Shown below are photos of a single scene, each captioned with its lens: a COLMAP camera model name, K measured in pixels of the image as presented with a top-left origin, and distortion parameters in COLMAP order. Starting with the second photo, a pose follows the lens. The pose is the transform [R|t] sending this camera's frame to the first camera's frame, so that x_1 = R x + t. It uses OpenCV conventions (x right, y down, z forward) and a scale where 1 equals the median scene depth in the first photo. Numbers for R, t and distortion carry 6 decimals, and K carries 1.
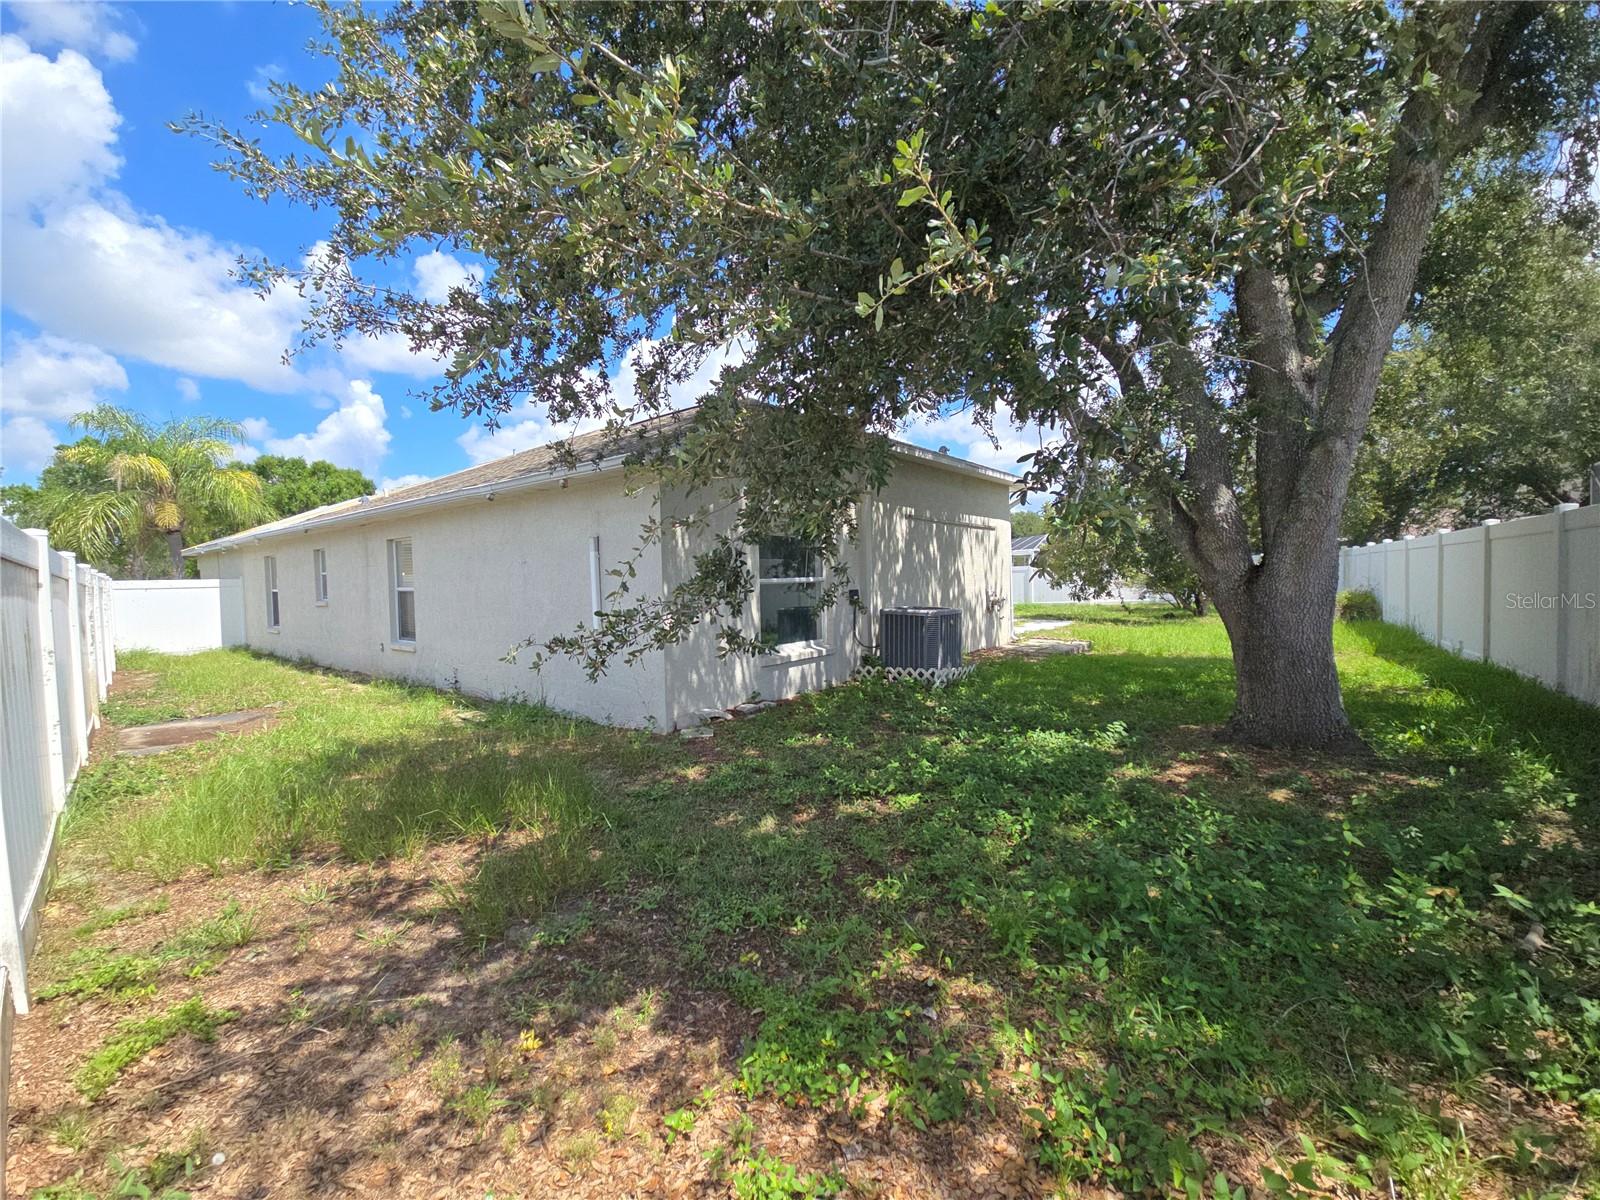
lens RADIAL K [[649.9, 0, 793.3], [0, 649.9, 600.5], [0, 0, 1]] dist [0.006060, -0.005622]
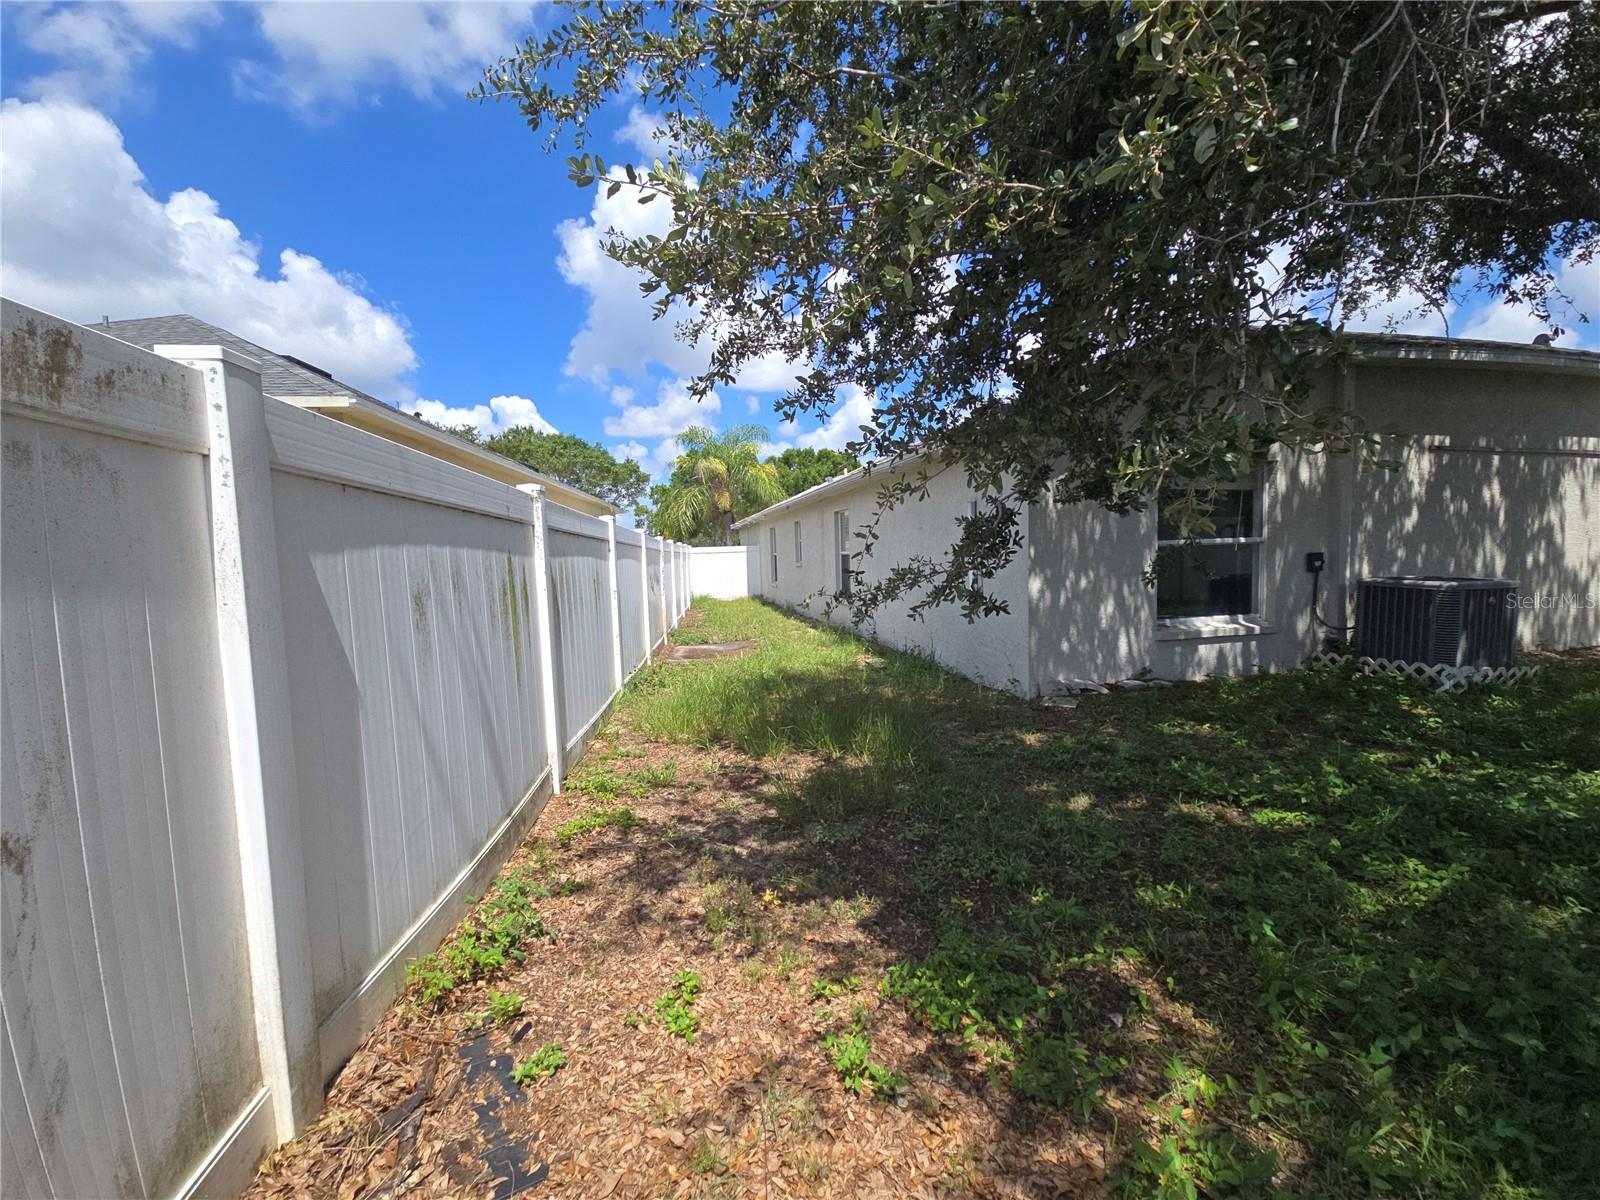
lens RADIAL K [[649.9, 0, 793.3], [0, 649.9, 600.5], [0, 0, 1]] dist [0.006060, -0.005622]
pose [[0.775129, 0.045752, -0.630144, 0.192246], [-0.011284, 0.998218, 0.058597, 0.002734], [0.631702, -0.038310, 0.774264, 0.017632]]
